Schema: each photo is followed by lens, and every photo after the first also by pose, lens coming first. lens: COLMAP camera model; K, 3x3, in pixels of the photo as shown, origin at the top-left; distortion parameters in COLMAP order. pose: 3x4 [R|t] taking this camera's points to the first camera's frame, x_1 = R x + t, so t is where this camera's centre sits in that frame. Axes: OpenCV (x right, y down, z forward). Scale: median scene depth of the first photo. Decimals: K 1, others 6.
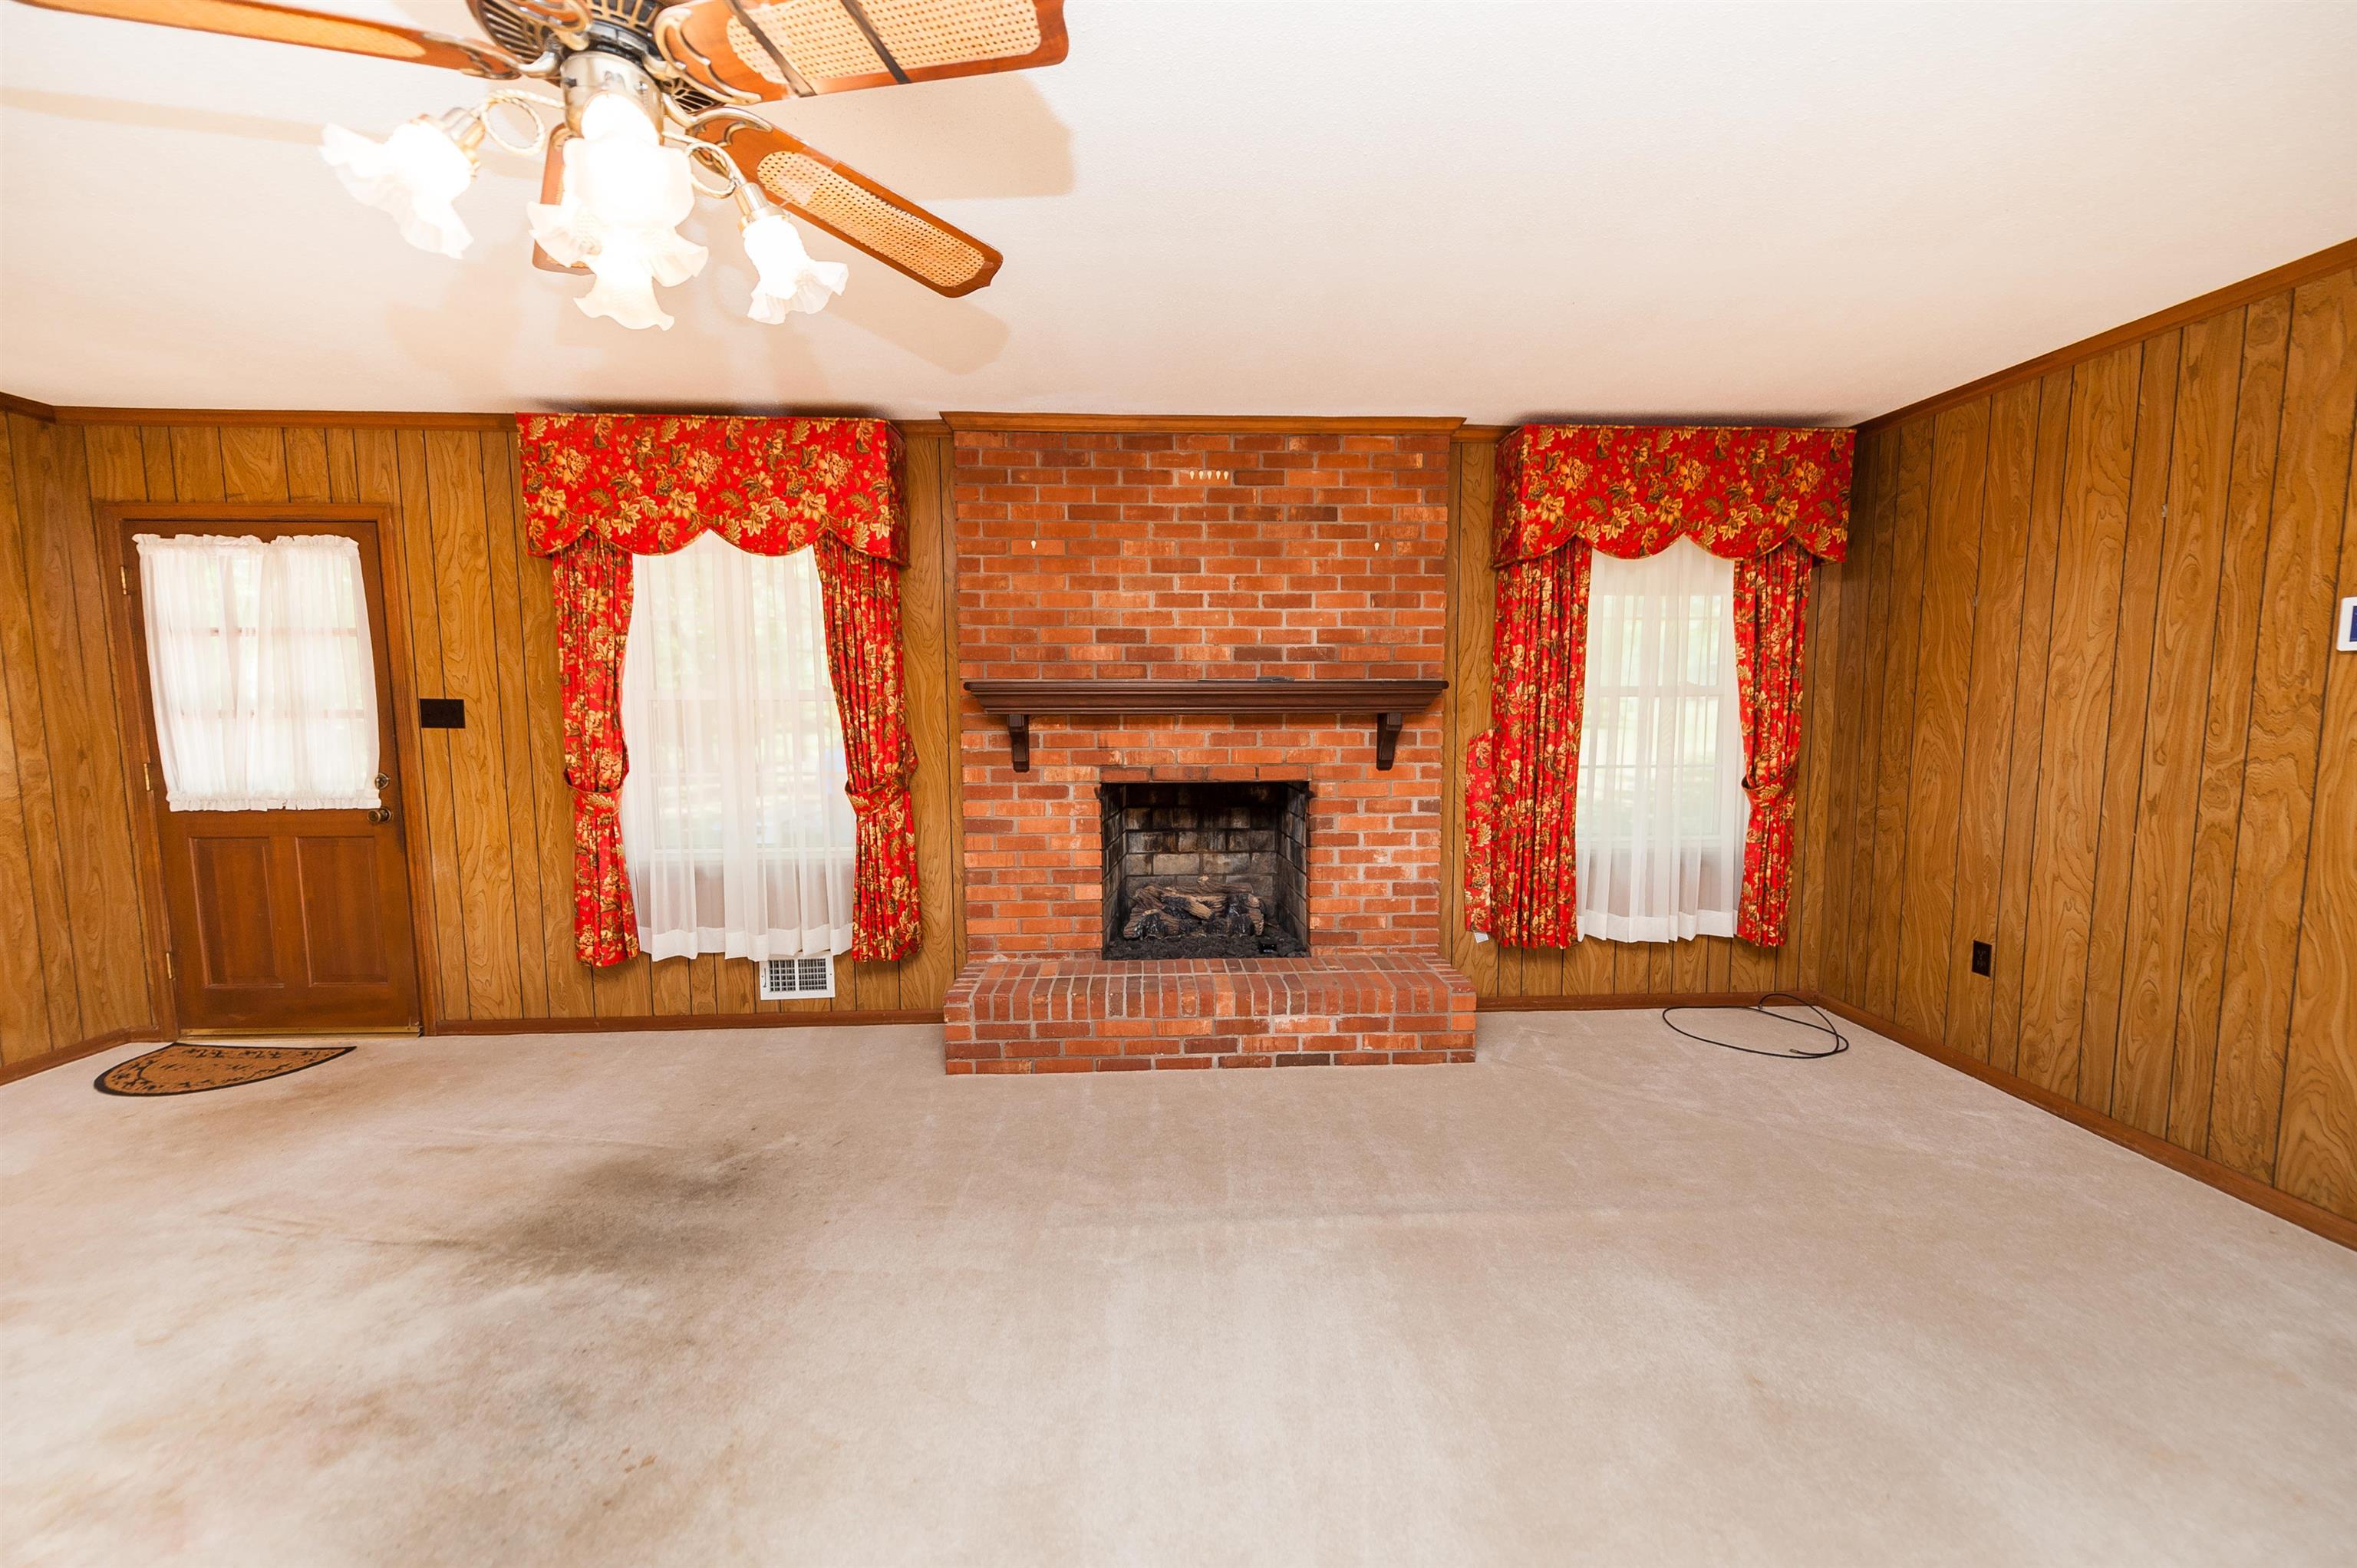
lens RADIAL K [[918.1, 0, 1183.3], [0, 918.1, 794.1], [0, 0, 1]] dist [0.015352, -0.007396]
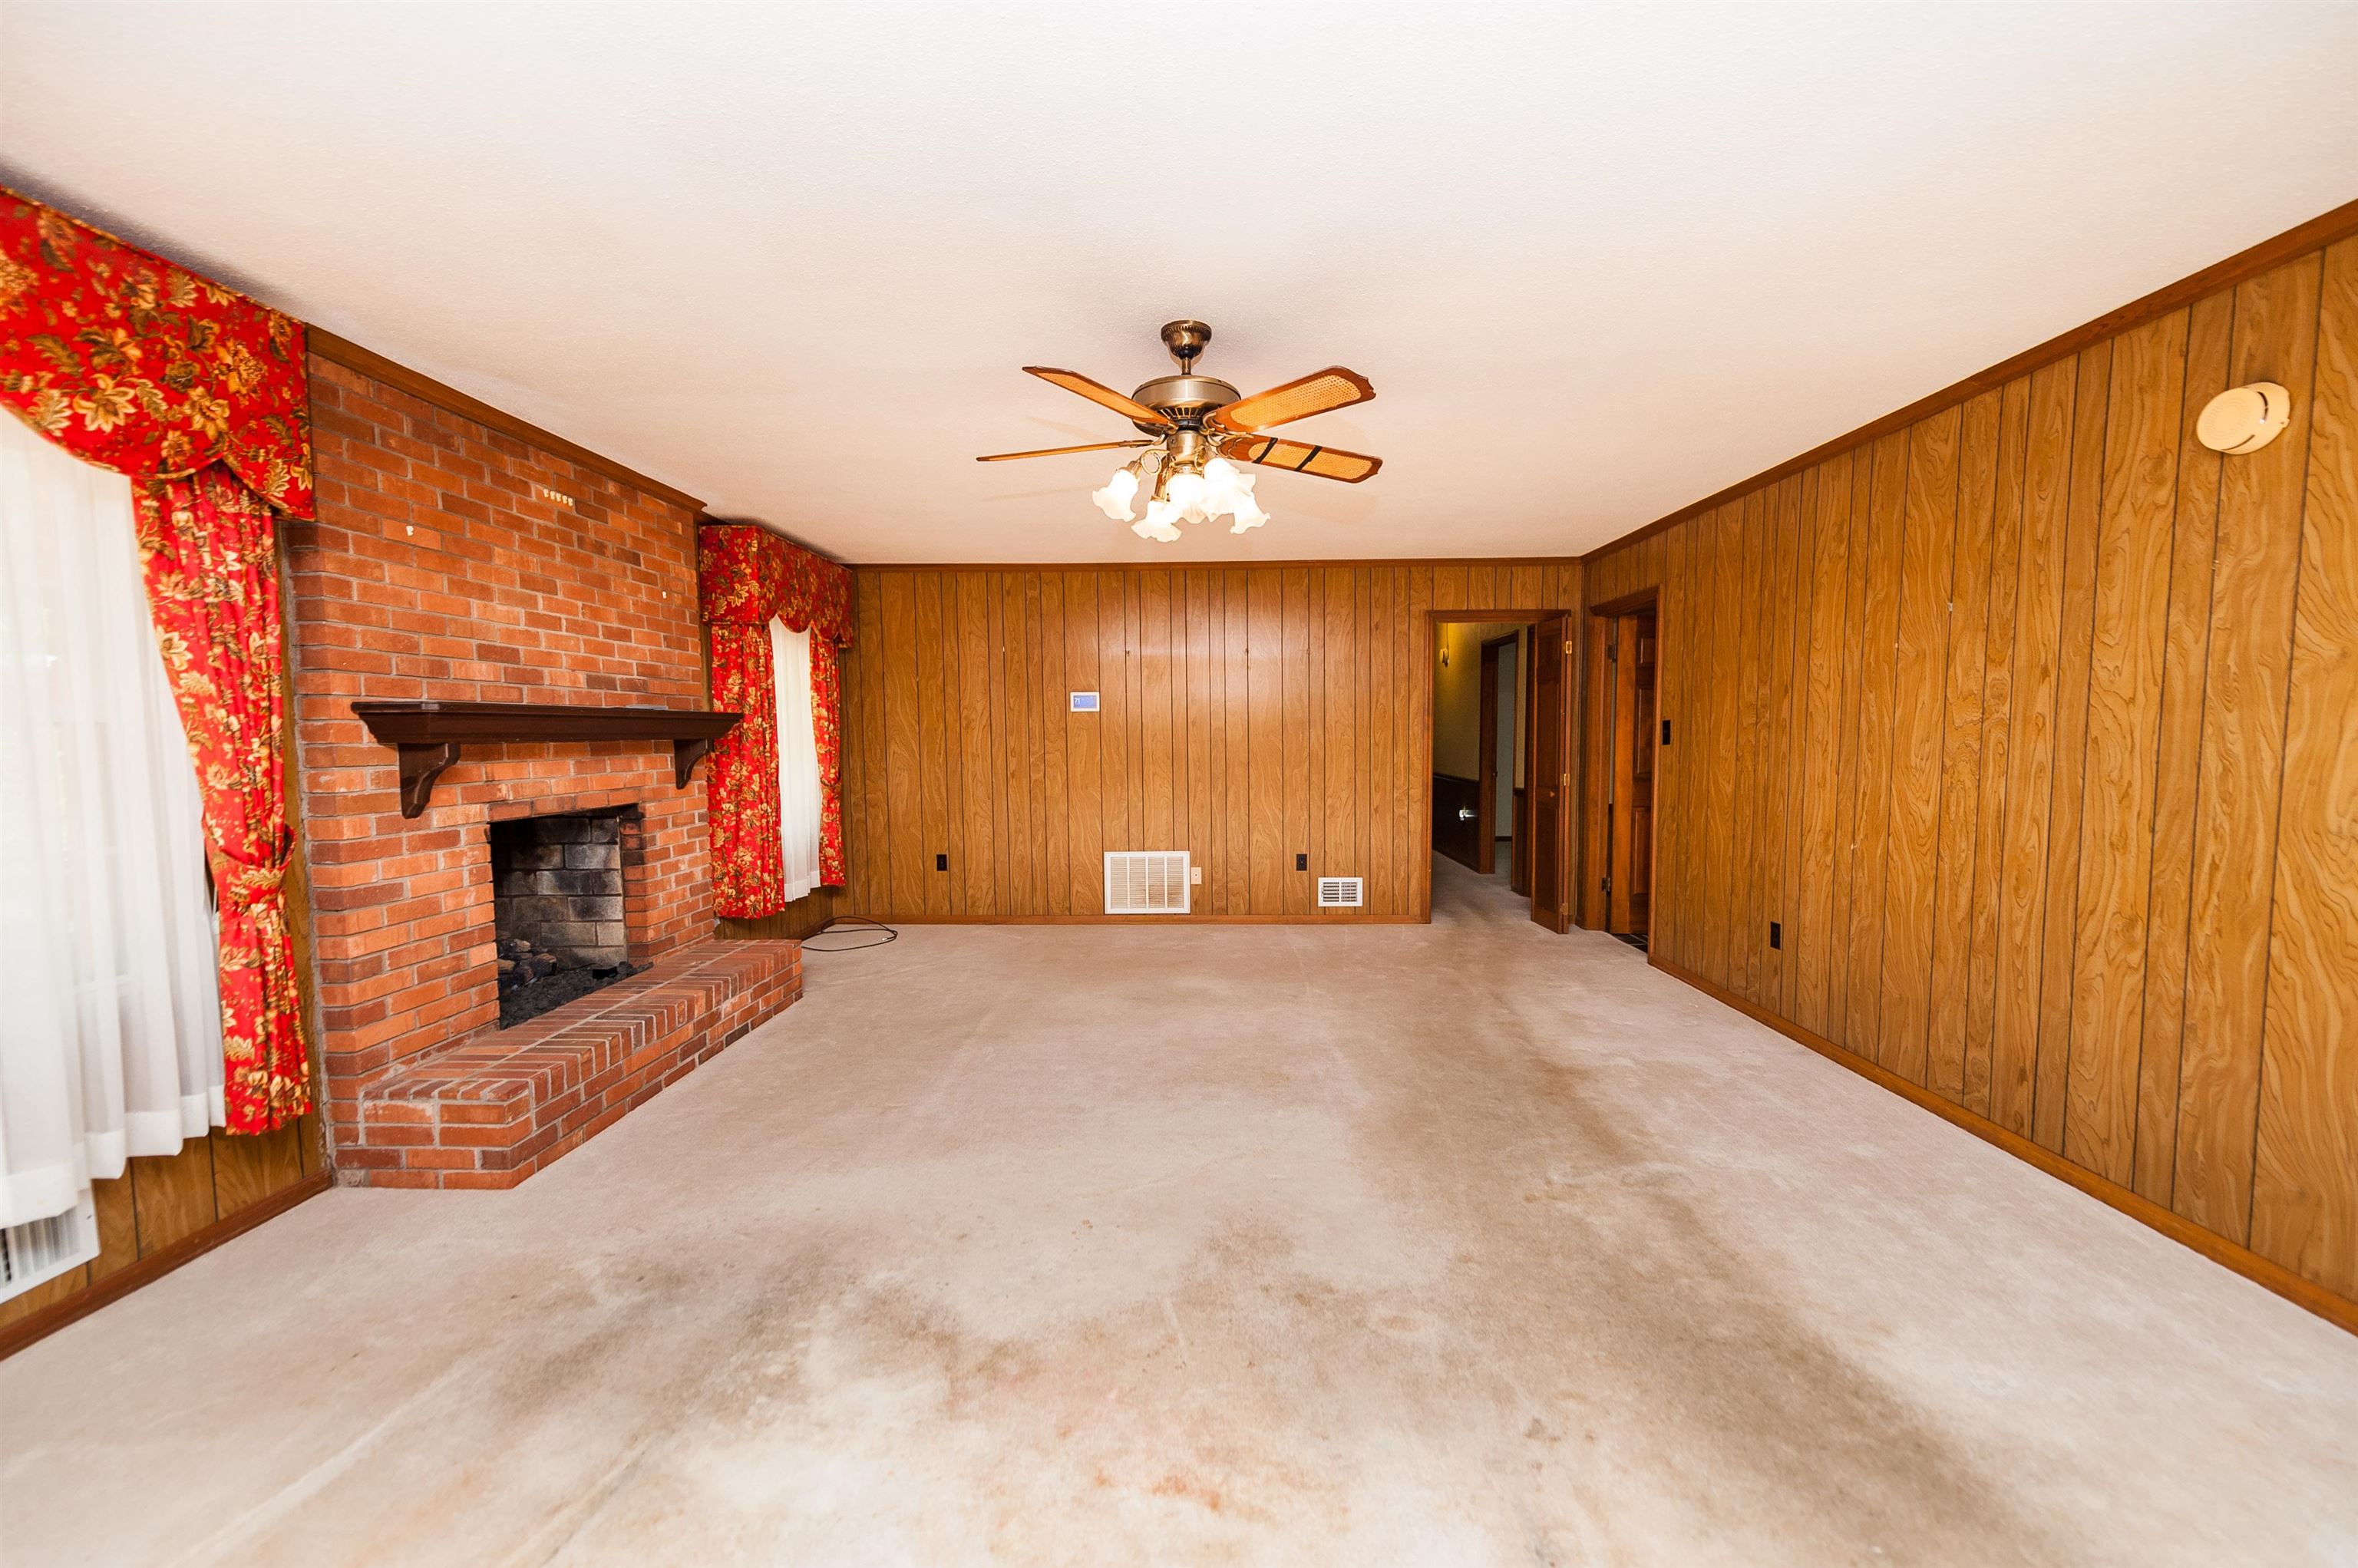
lens RADIAL K [[918.5, 0, 1183.8], [0, 918.5, 794.1], [0, 0, 1]] dist [0.015352, -0.007396]
pose [[0.076902, -0.065630, 0.994876, -0.914383], [0.105636, 0.992751, 0.057325, -0.020153], [-0.991427, 0.100686, 0.083277, 0.290007]]
